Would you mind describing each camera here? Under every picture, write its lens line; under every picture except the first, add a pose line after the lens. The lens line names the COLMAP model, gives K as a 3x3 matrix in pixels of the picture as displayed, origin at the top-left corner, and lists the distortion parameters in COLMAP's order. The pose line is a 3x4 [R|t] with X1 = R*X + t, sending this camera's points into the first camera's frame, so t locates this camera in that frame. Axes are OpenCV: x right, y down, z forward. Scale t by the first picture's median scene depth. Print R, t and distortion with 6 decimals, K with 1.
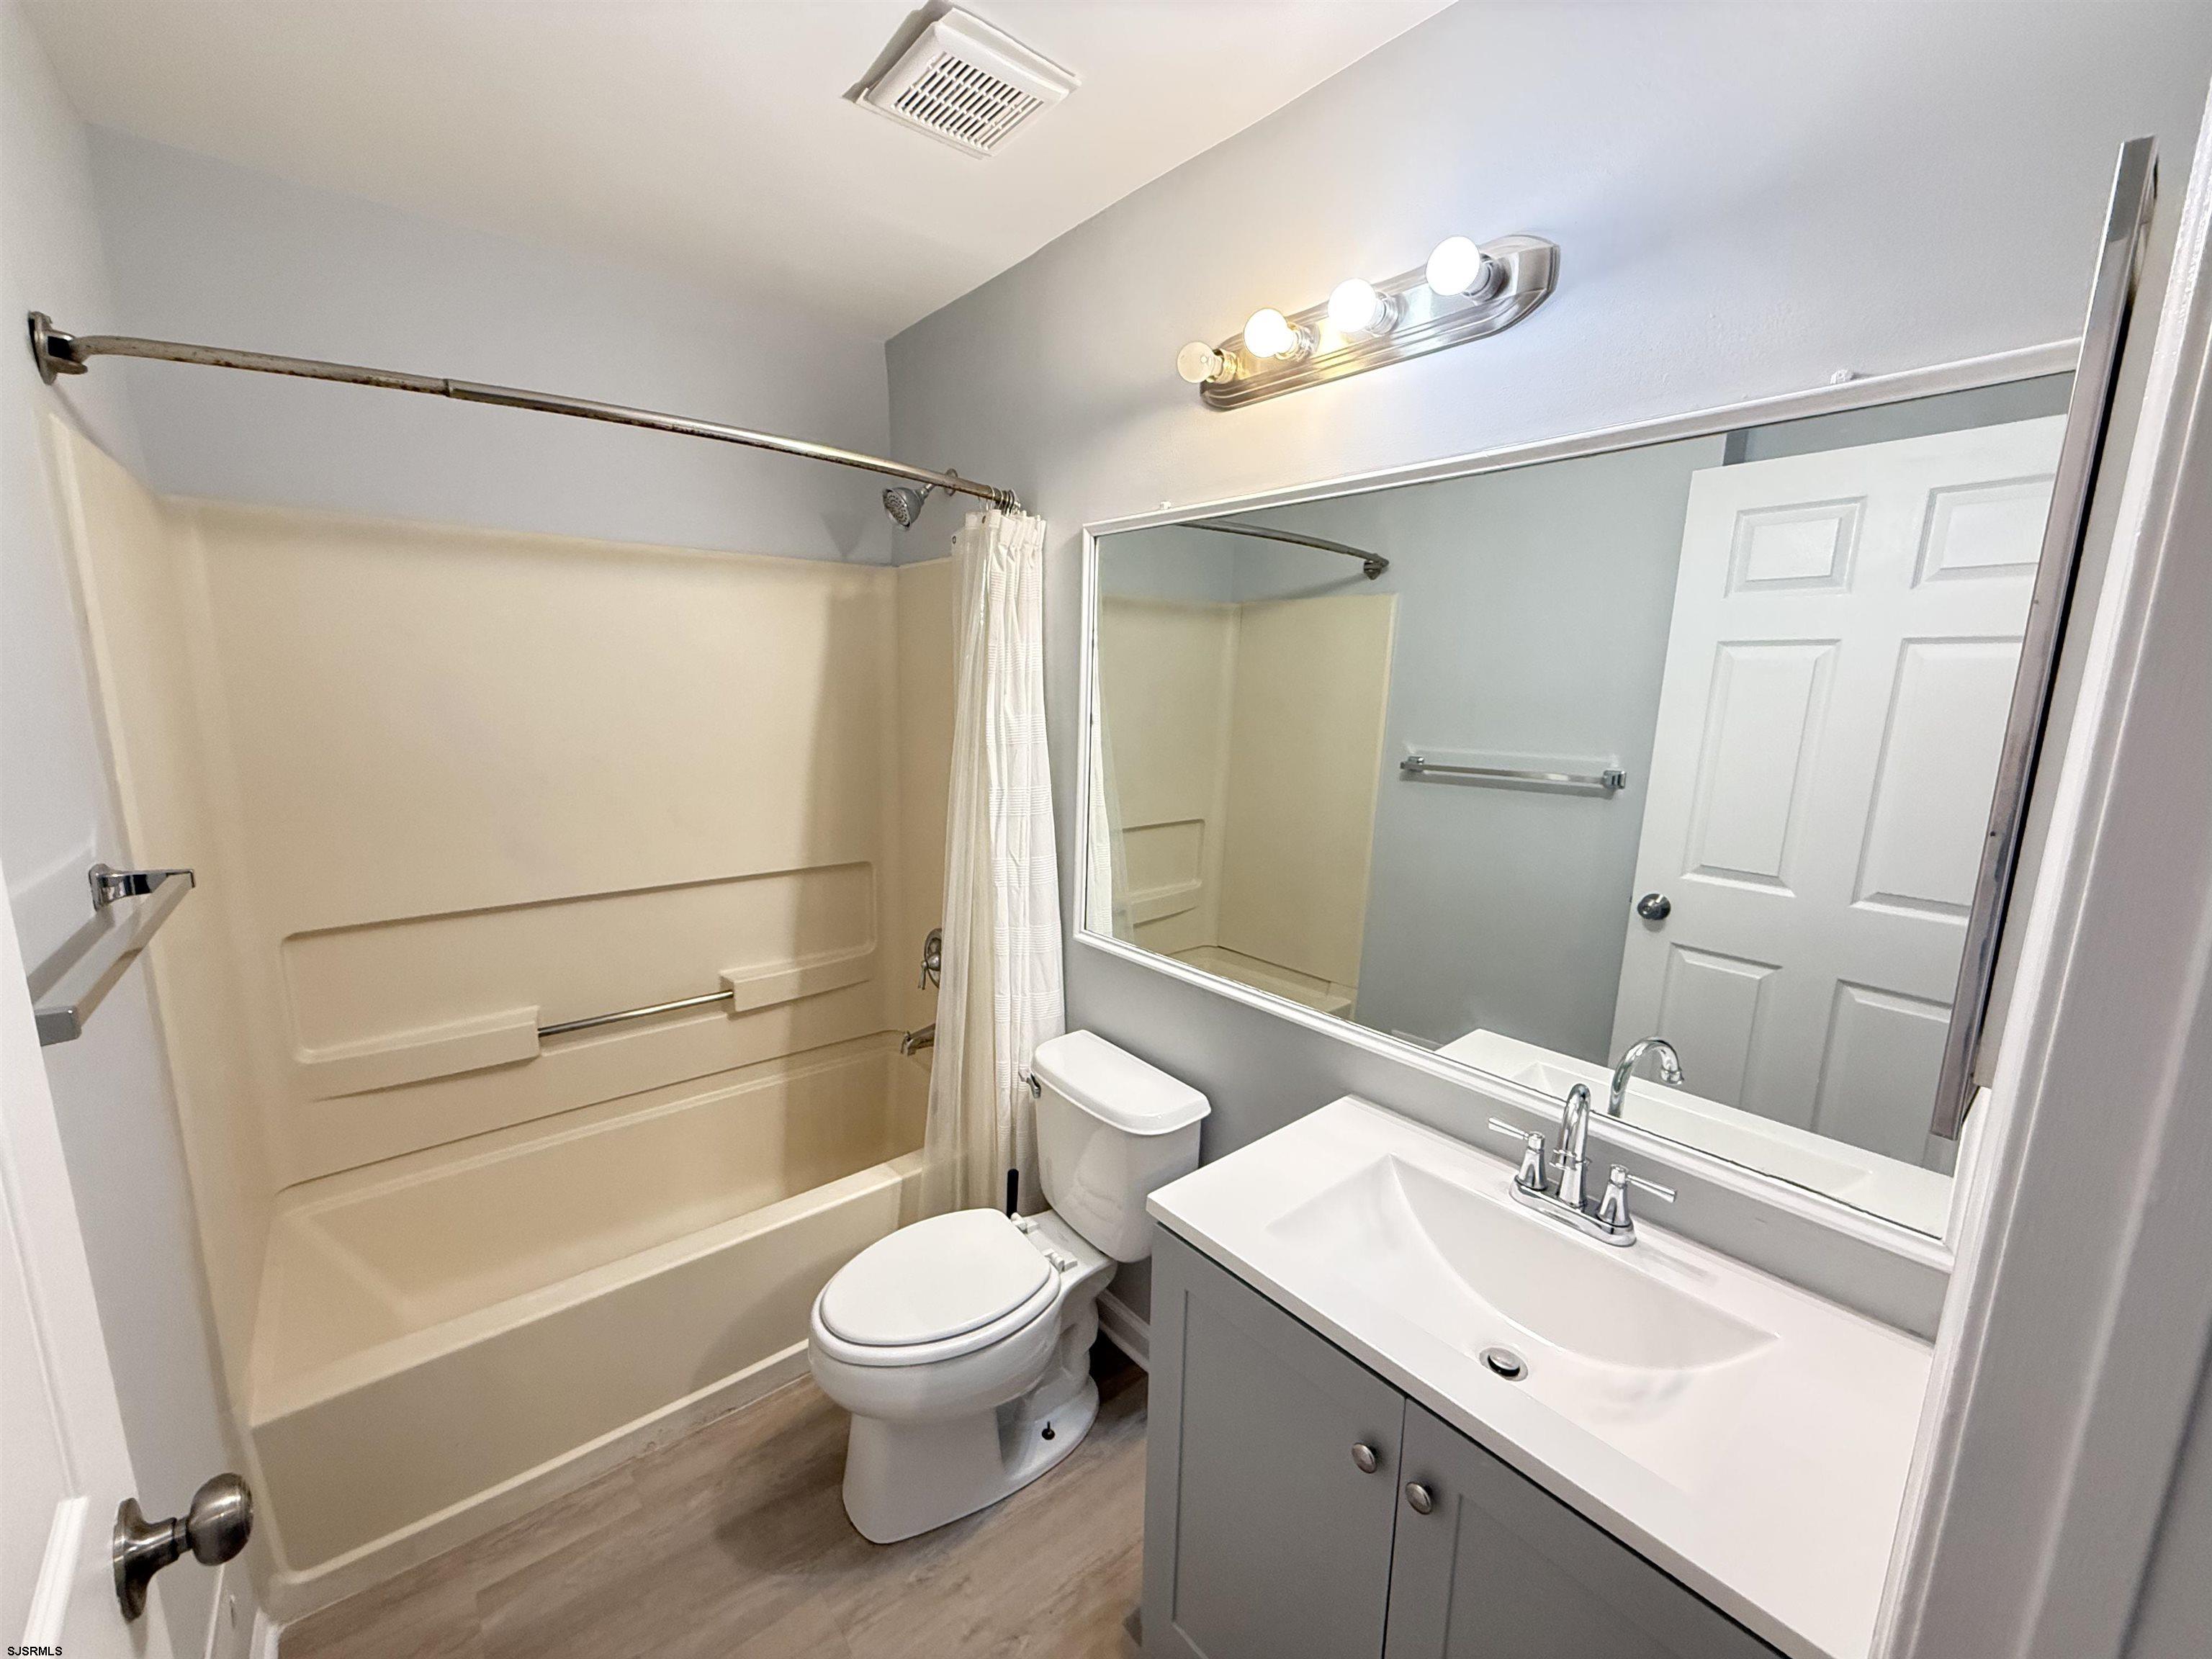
lens RADIAL K [[879.2, 0, 1093.7], [0, 879.2, 833.4], [0, 0, 1]] dist [-0.002117, 0.000570]
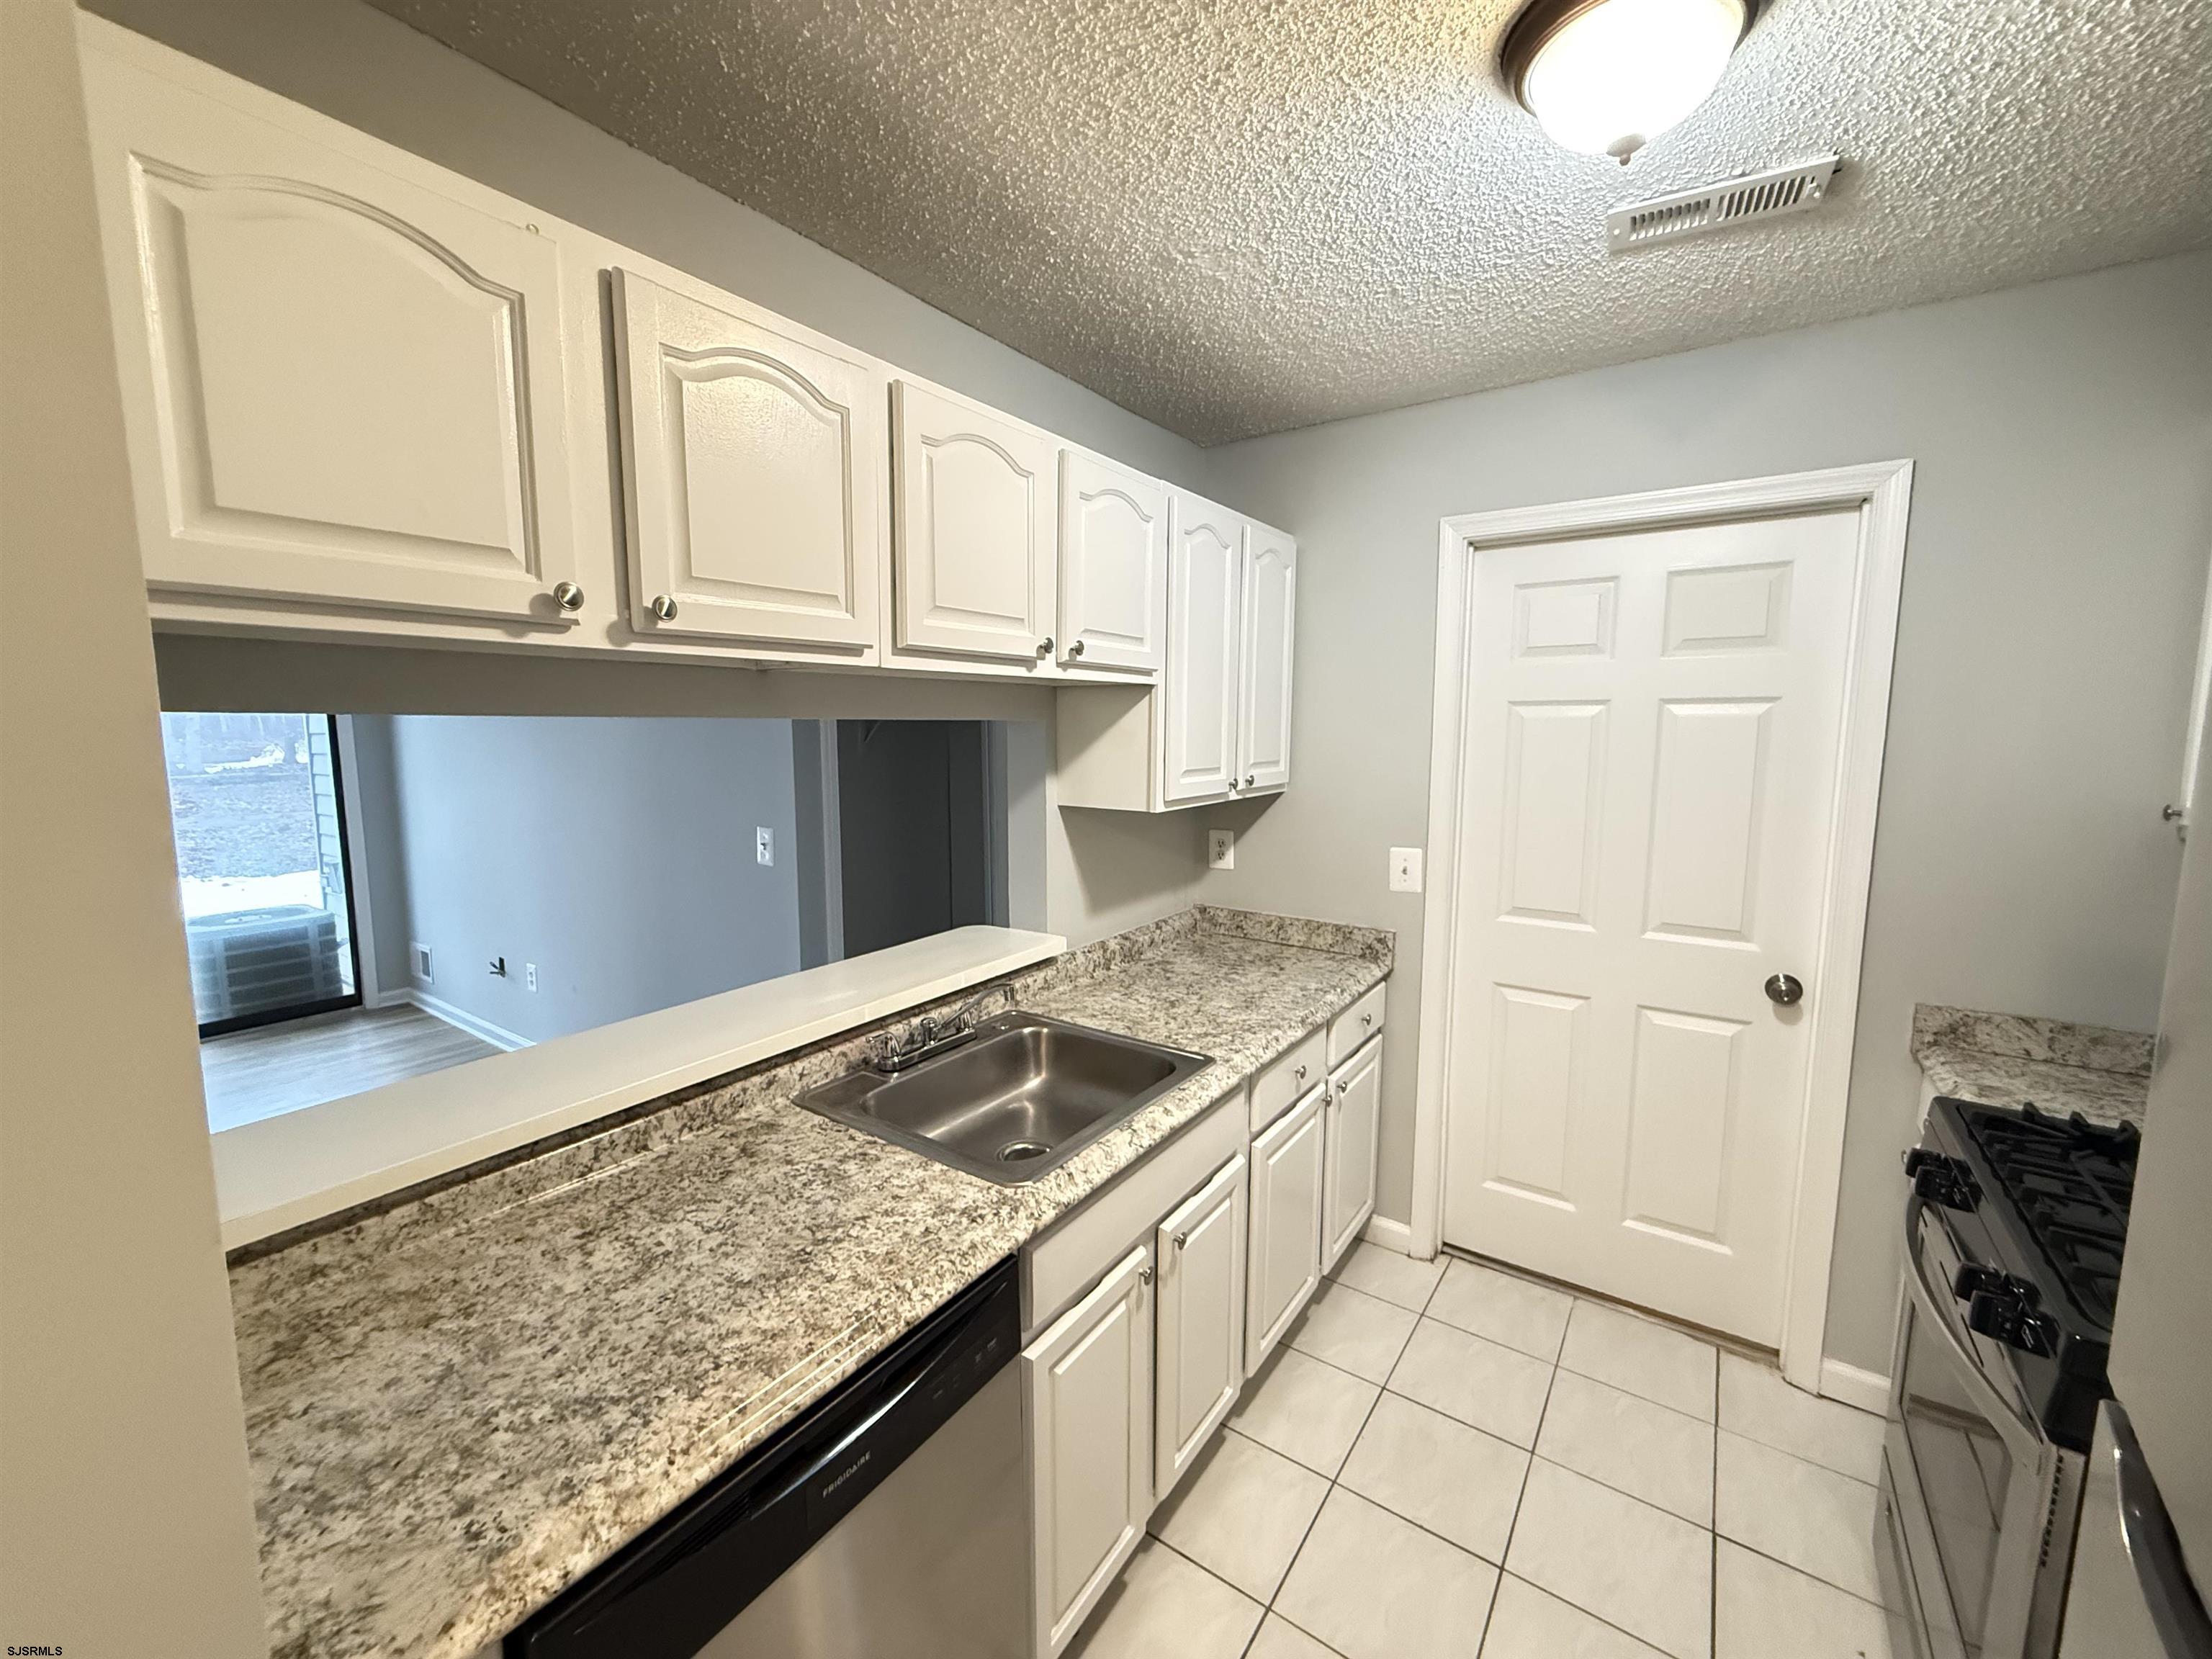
lens RADIAL K [[879.2, 0, 1097.1], [0, 879.2, 824.7], [0, 0, 1]] dist [-0.002117, 0.000570]
pose [[0.960556, -0.039650, 0.275245, -0.094301], [0.060874, 0.995758, -0.068994, -0.022538], [-0.271342, 0.083028, 0.958895, 0.108824]]
